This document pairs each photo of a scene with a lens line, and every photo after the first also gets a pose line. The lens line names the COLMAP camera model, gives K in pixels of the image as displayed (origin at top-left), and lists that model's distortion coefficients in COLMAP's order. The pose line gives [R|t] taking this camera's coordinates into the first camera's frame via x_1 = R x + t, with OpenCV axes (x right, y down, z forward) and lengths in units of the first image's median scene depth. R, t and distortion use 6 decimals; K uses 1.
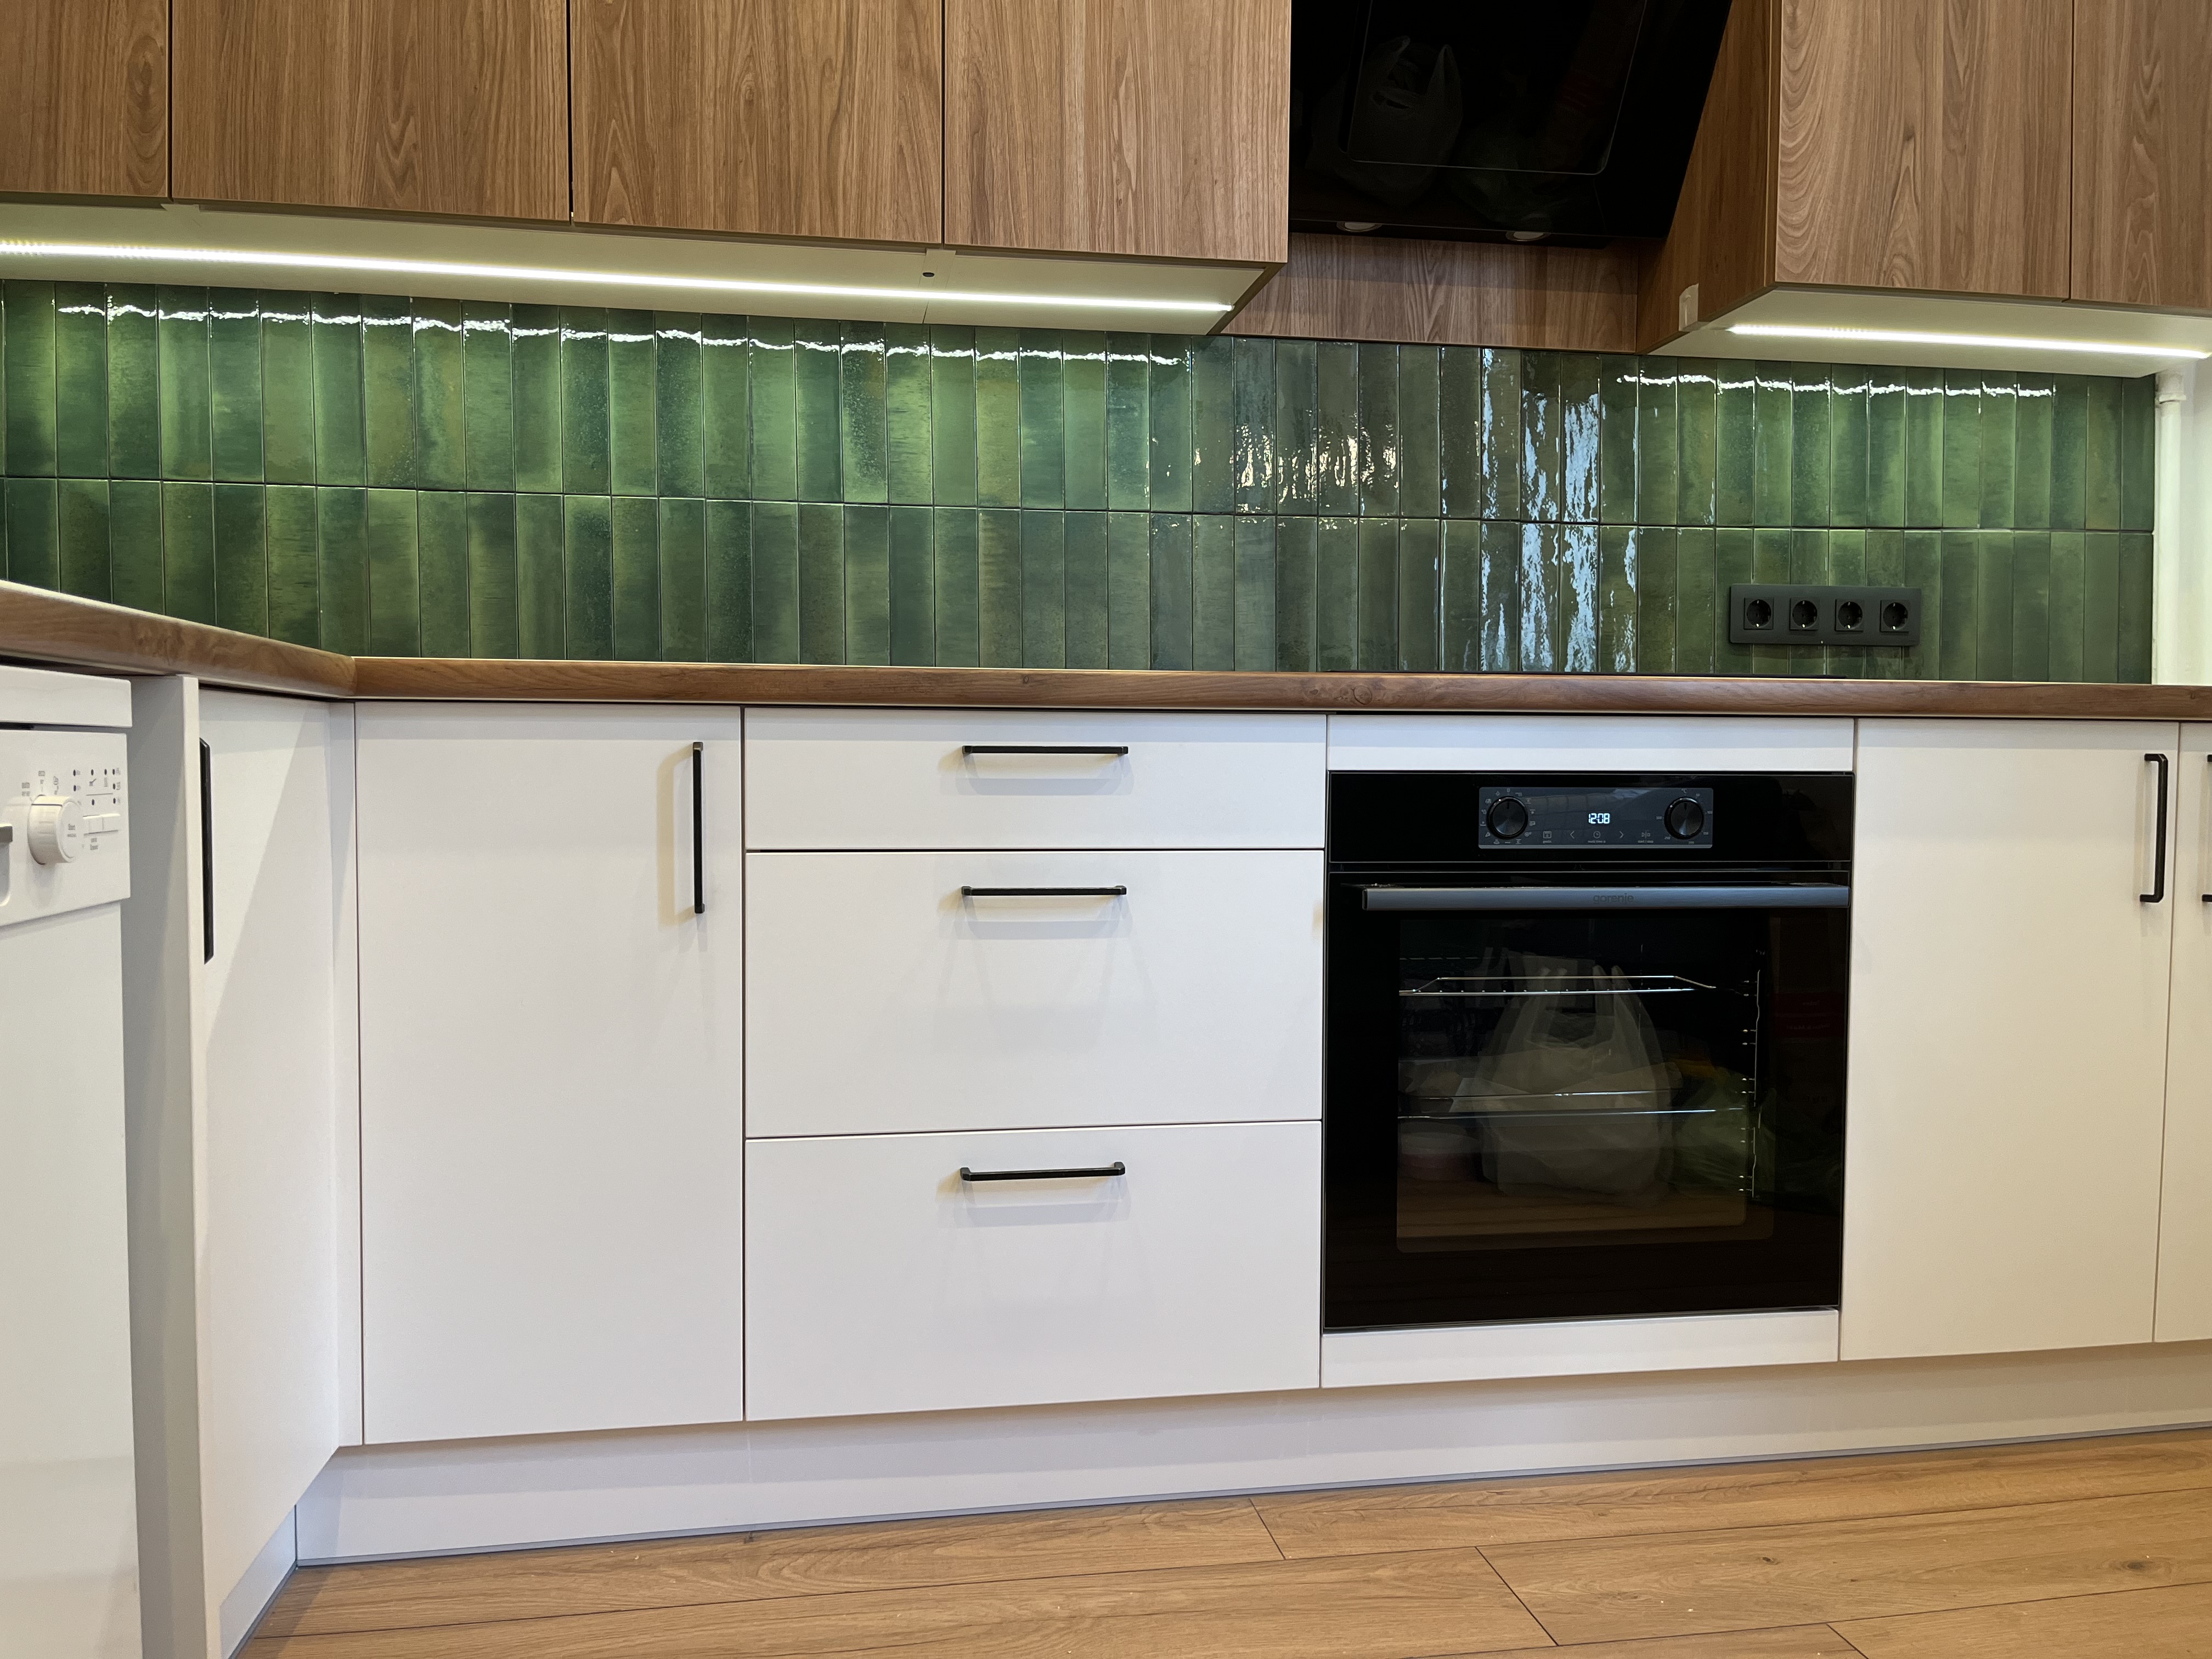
lens RADIAL K [[1680.4, 0, 1106.0], [0, 1680.4, 829.5], [0, 0, 1]] dist [0.076405, -0.119806]
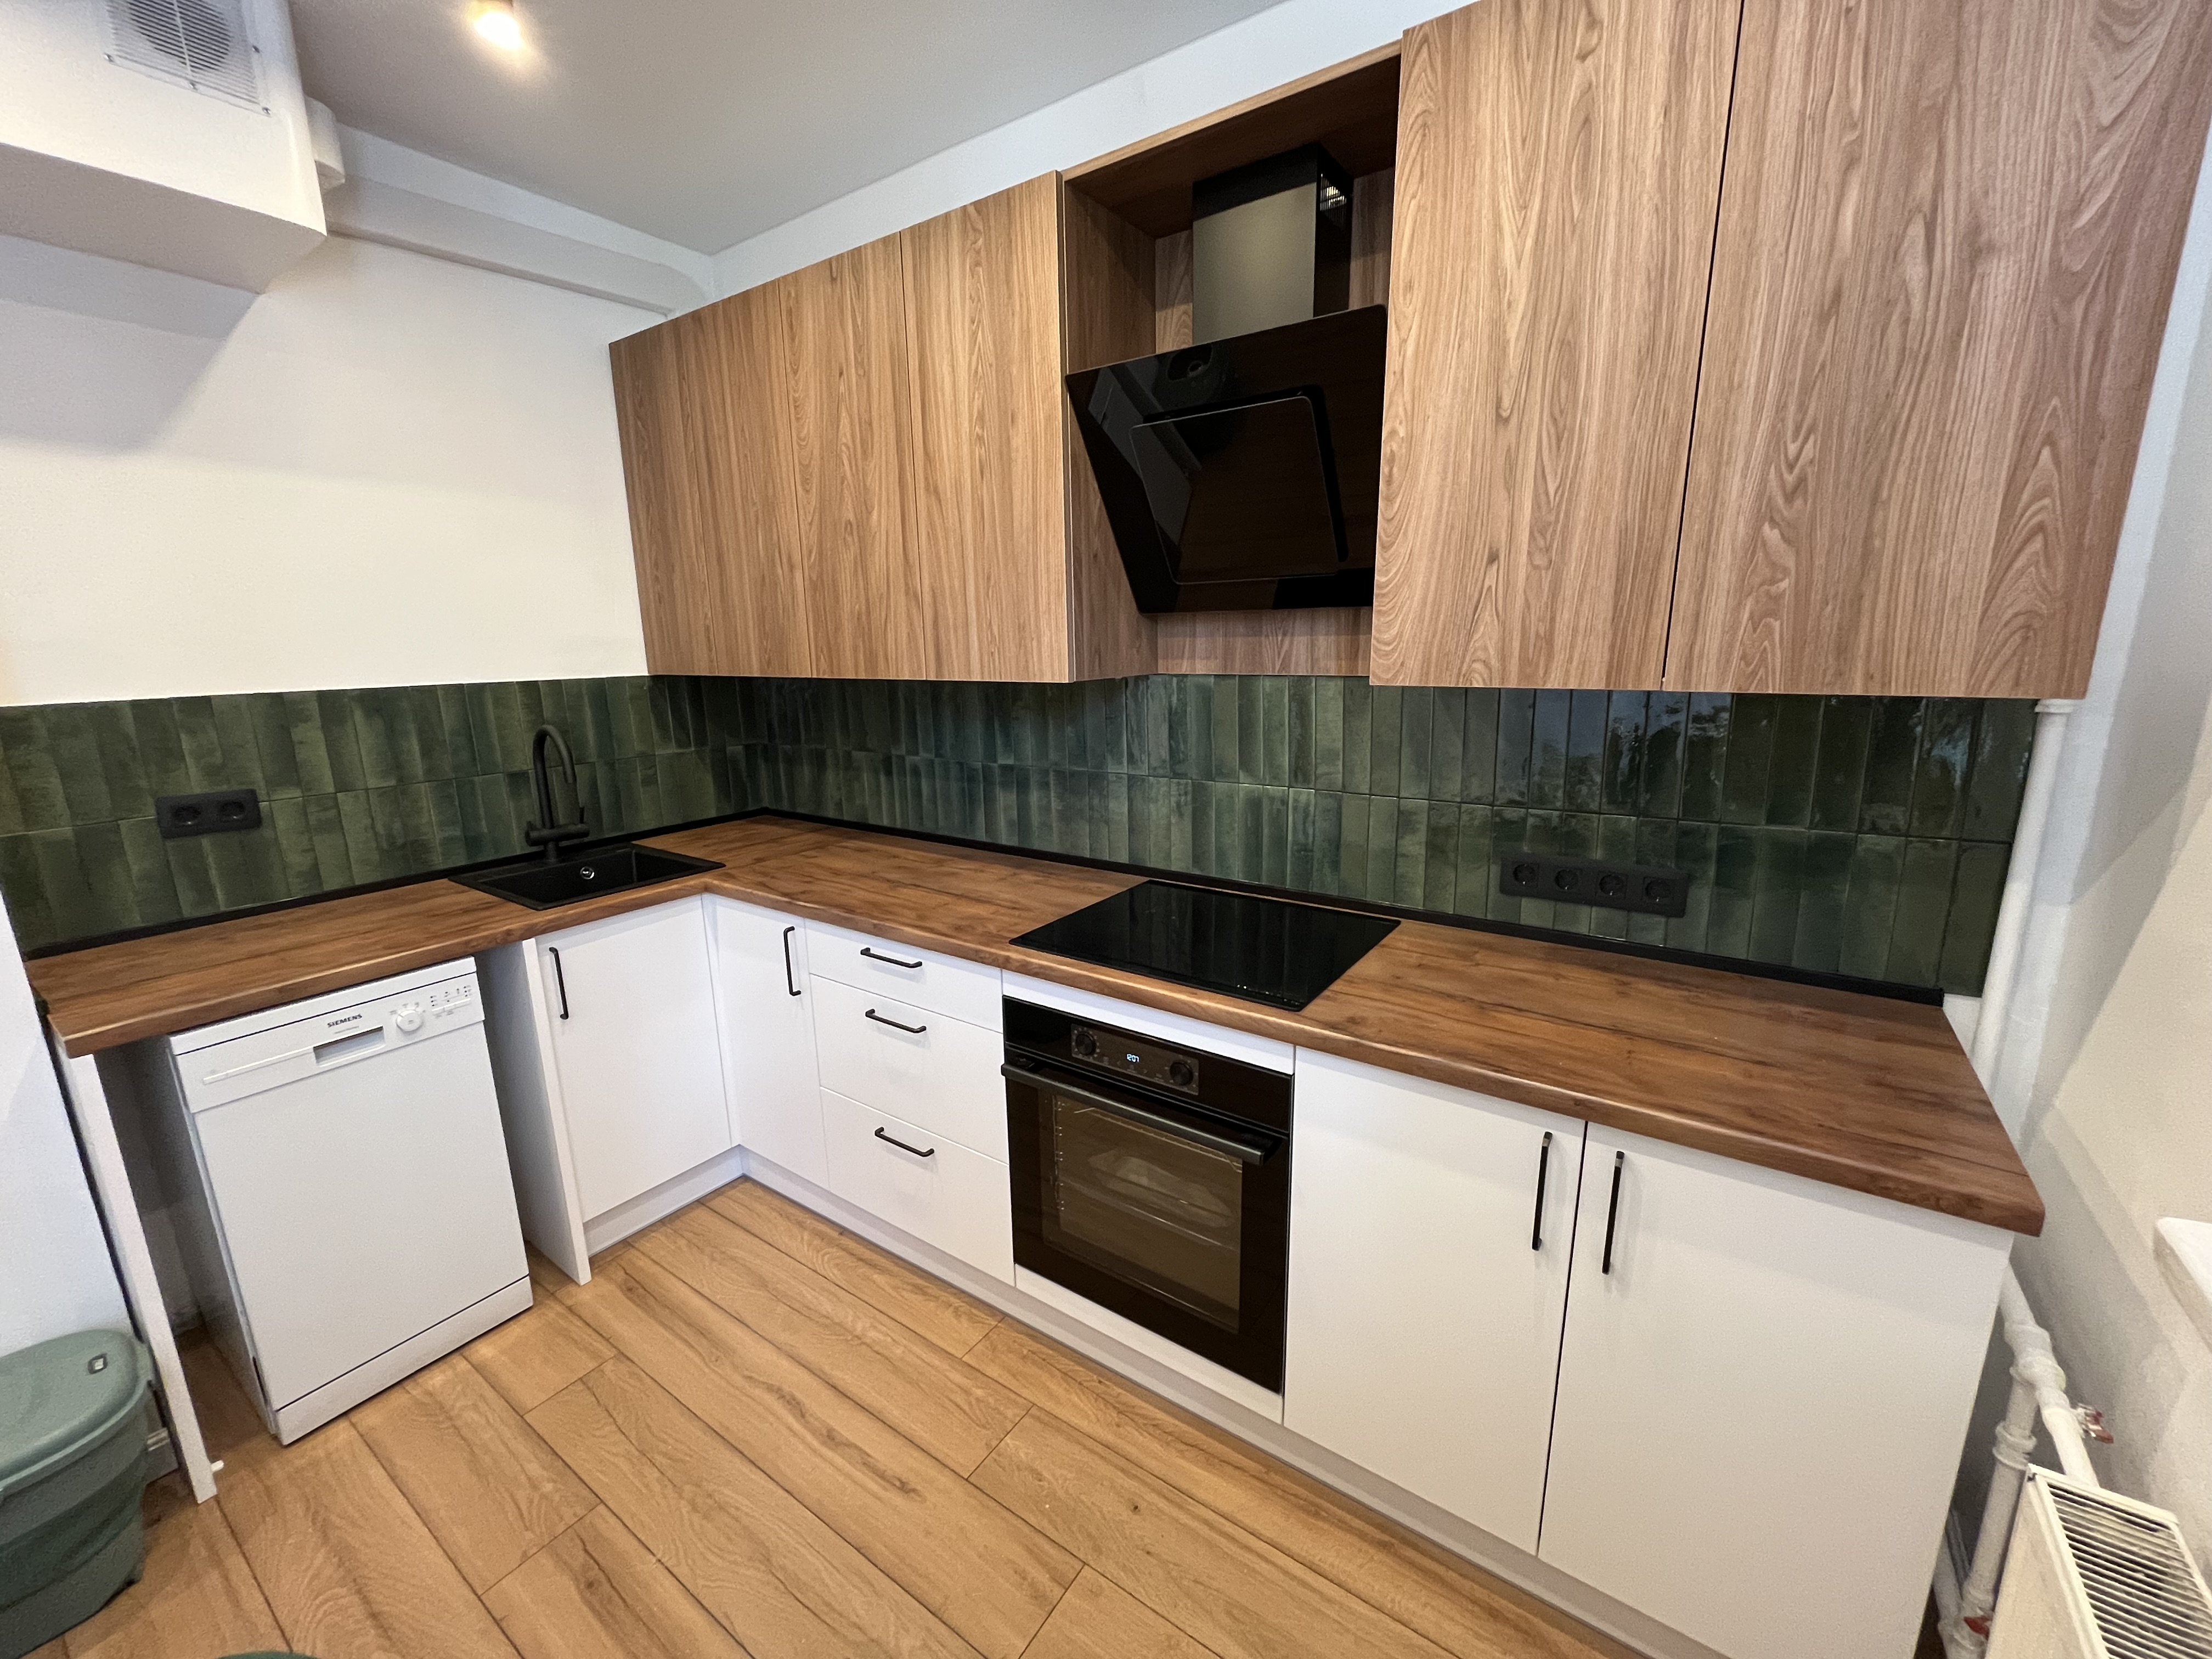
lens RADIAL K [[899.4, 0, 1106.0], [0, 899.4, 829.5], [0, 0, 1]] dist [-0.001222, 0.000128]
pose [[0.715162, 0.132346, -0.686315, 0.732043], [-0.007976, 0.983392, 0.181321, -0.332846], [0.698913, -0.124200, 0.704340, 0.345301]]
